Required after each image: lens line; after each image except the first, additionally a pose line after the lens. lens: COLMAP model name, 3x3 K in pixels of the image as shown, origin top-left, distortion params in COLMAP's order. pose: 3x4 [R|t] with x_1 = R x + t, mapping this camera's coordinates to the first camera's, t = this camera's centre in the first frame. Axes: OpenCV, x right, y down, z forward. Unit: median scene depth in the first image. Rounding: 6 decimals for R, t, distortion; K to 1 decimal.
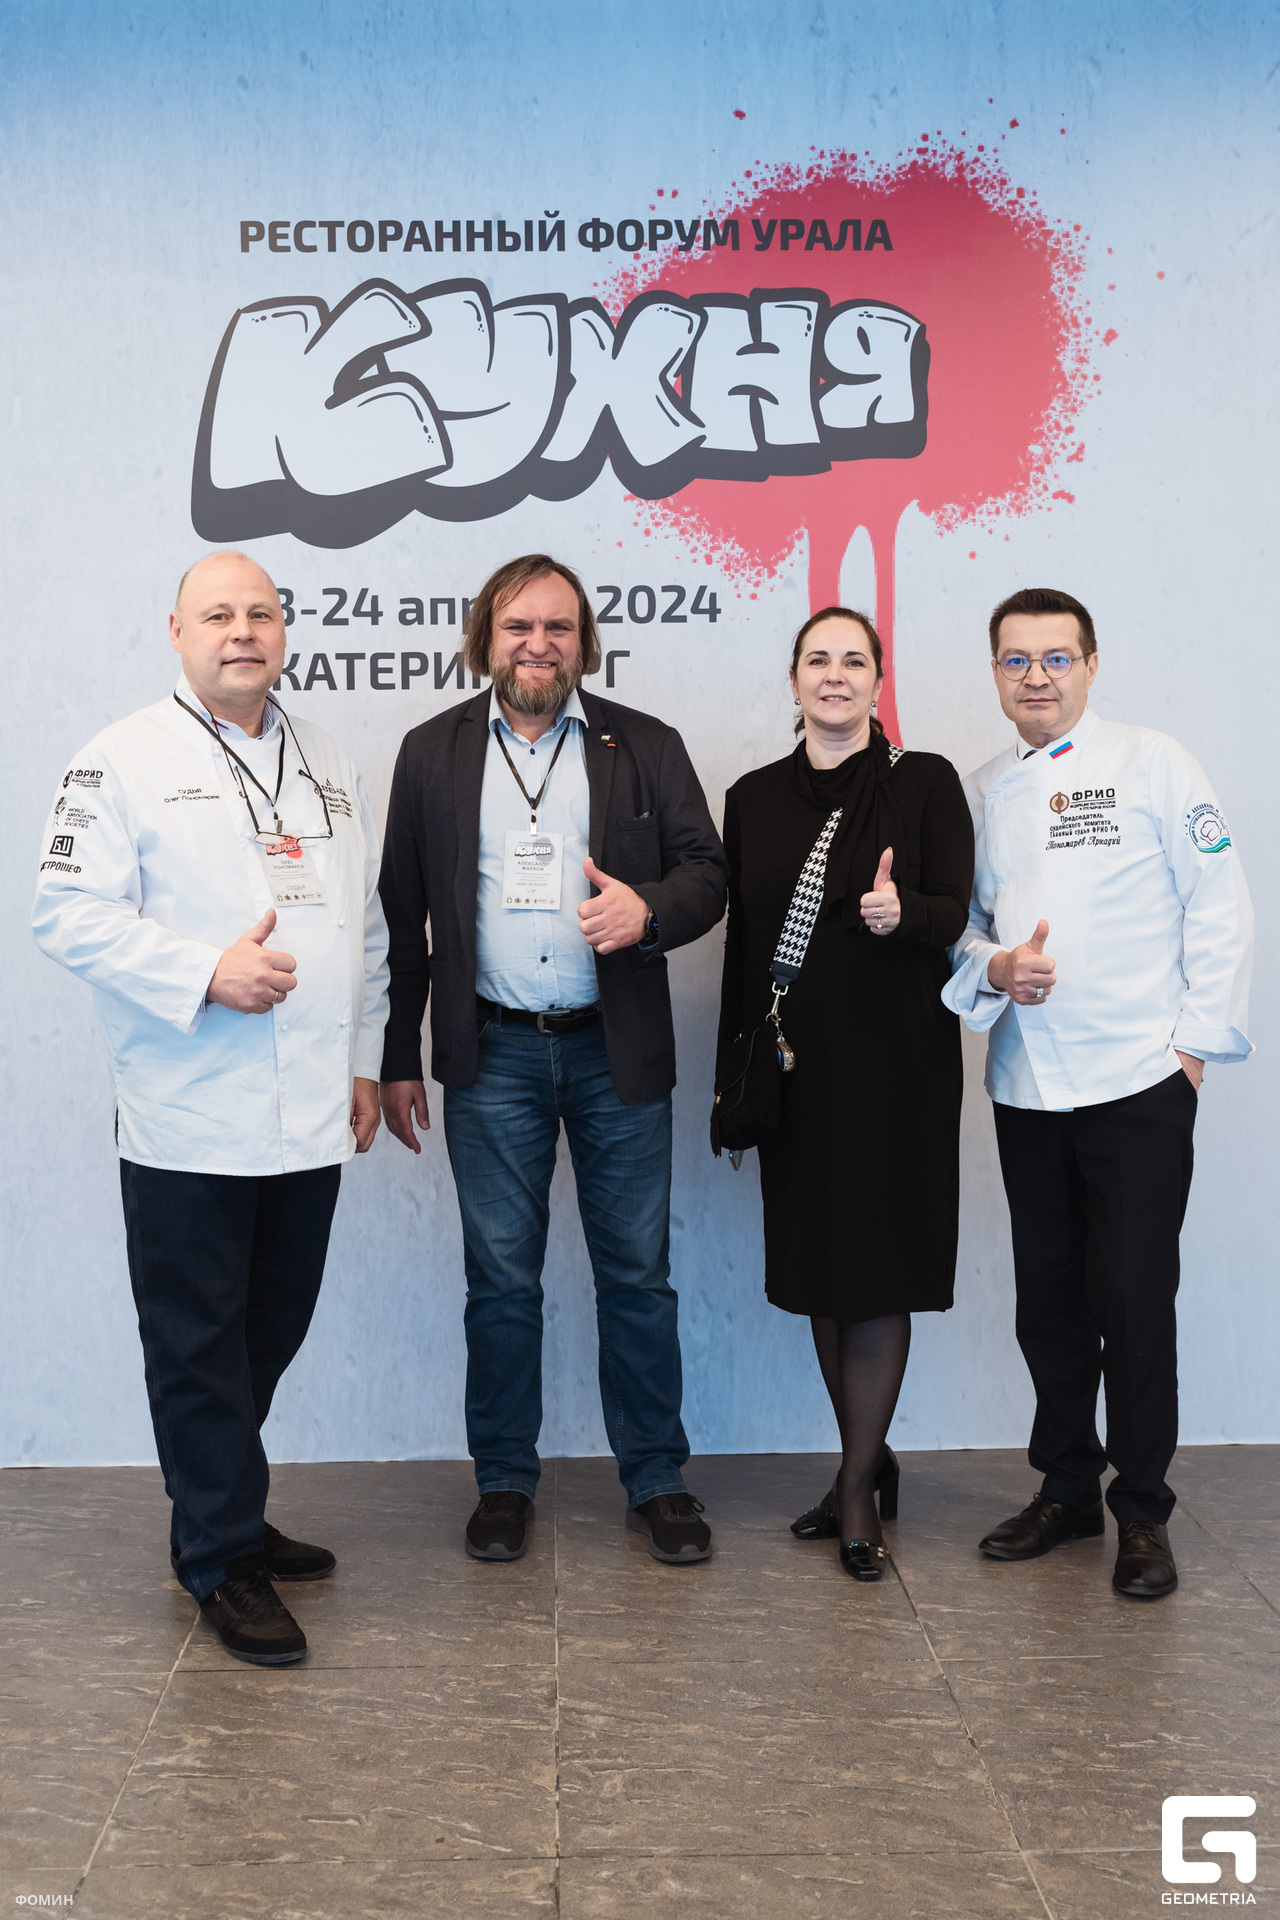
lens RADIAL K [[2290.7, 0, 614.6], [0, 2290.7, 1071.4], [0, 0, 1]] dist [-0.019088, 0.000000]
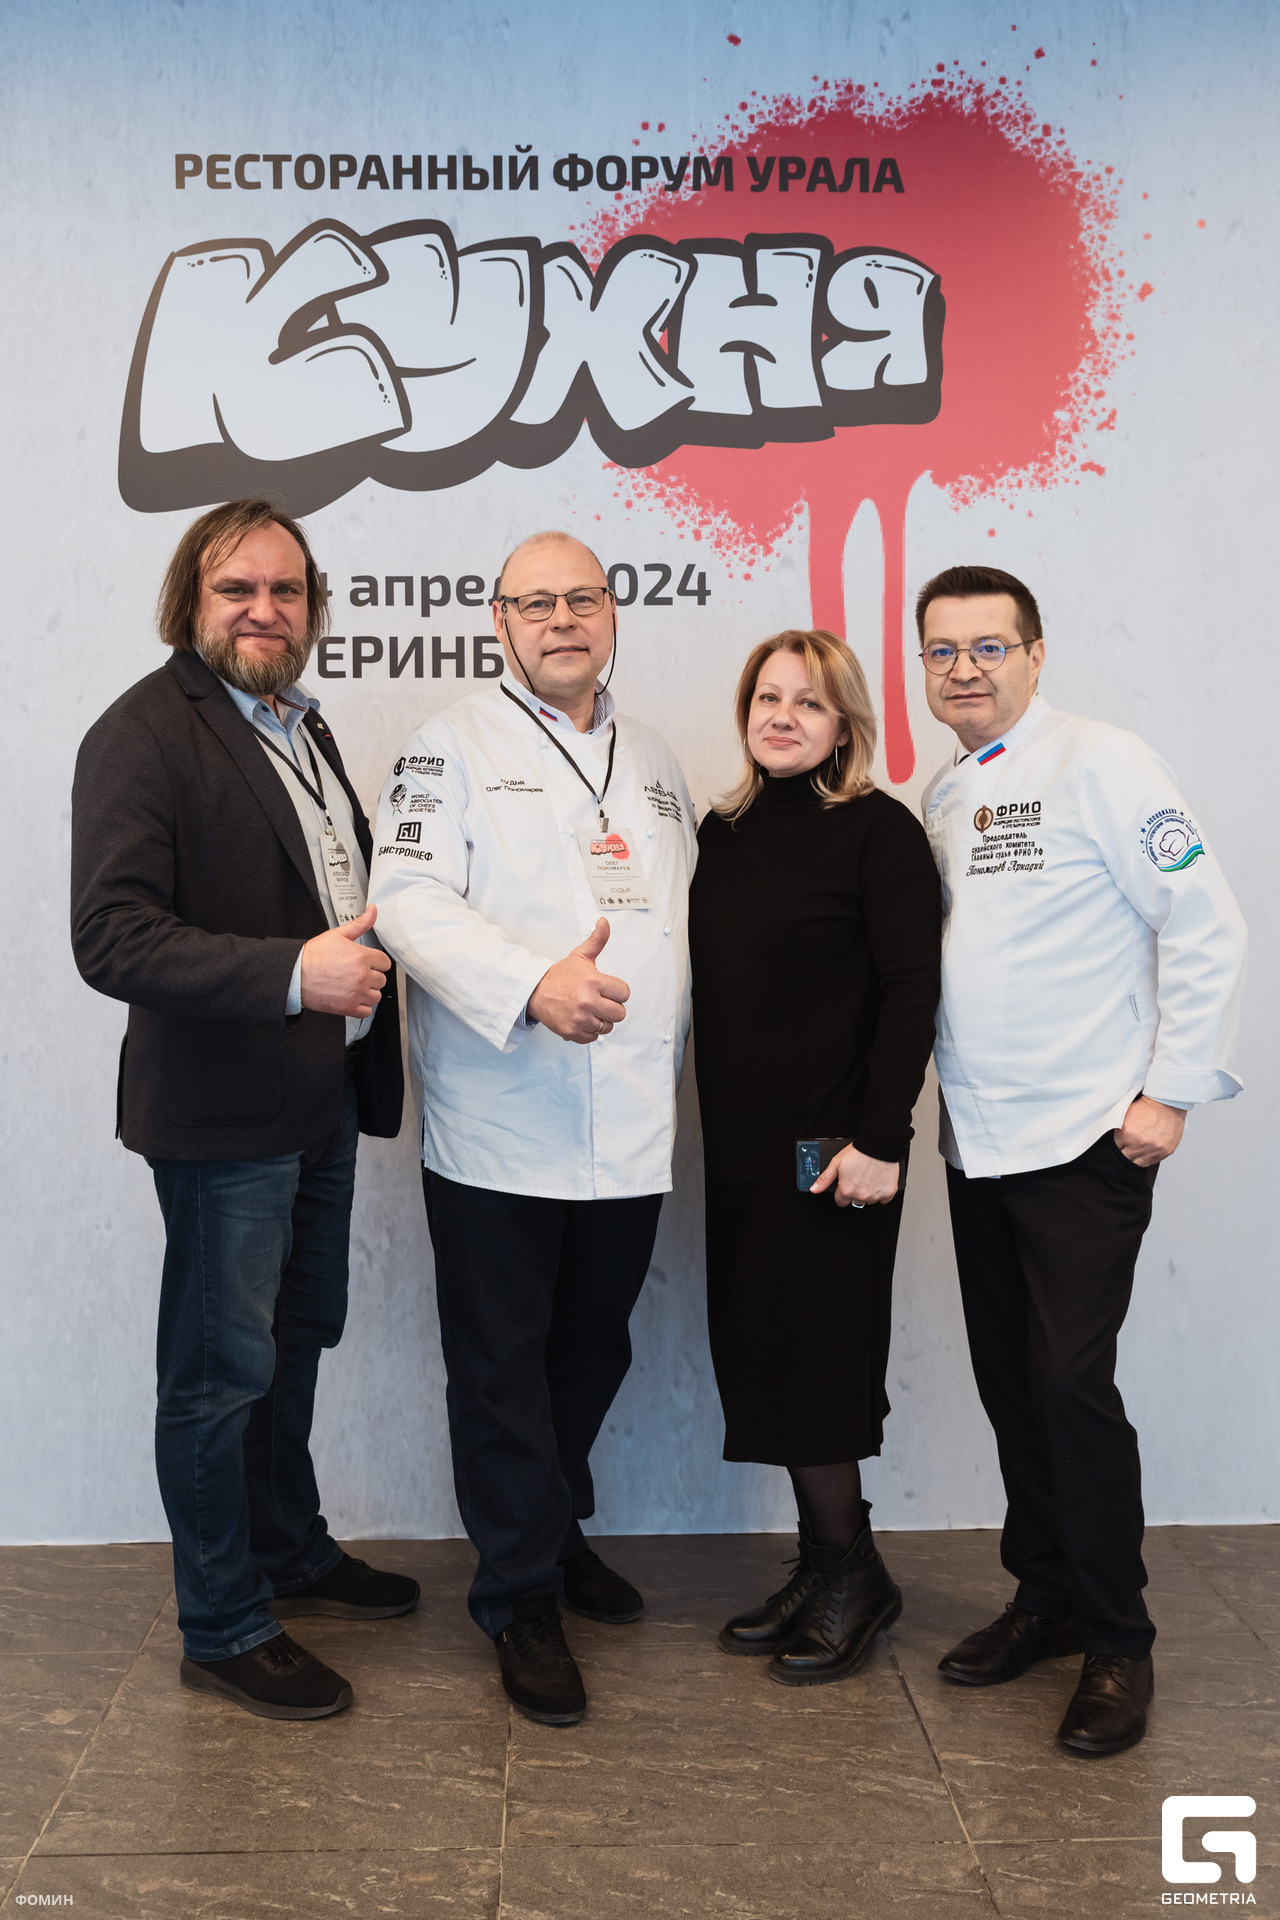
lens RADIAL K [[2134.0, 0, 620.8], [0, 2134.0, 1059.0], [0, 0, 1]] dist [-0.029893, 0.000000]
pose [[0.999971, 0.005301, 0.005408, 0.007931], [-0.005226, 0.999890, -0.013892, -0.007319], [-0.005481, 0.013863, 0.999889, 0.172425]]
